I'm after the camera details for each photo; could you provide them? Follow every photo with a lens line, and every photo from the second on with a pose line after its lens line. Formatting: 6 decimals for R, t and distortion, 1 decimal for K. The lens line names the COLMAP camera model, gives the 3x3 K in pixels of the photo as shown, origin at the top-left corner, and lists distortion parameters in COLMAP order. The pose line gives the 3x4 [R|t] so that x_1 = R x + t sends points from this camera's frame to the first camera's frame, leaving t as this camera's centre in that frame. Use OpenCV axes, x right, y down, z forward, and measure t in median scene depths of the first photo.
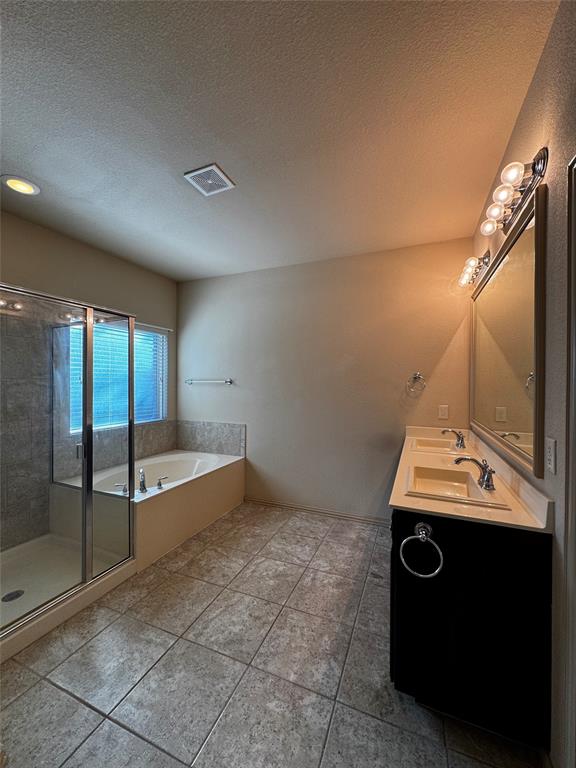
lens RADIAL K [[306.2, 0, 288.7], [0, 306.2, 384.4], [0, 0, 1]] dist [-0.001634, -0.000131]
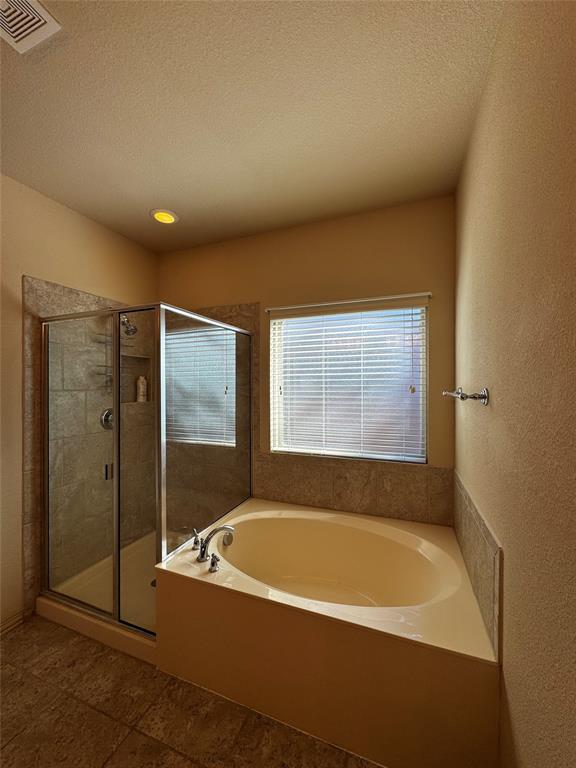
lens RADIAL K [[306.2, 0, 288.7], [0, 306.2, 384.4], [0, 0, 1]] dist [-0.001634, -0.000131]
pose [[0.027112, -0.011441, -0.999567, 0.181643], [-0.004306, 0.999924, -0.011562, -0.020734], [0.999623, 0.004618, 0.027060, 1.060719]]
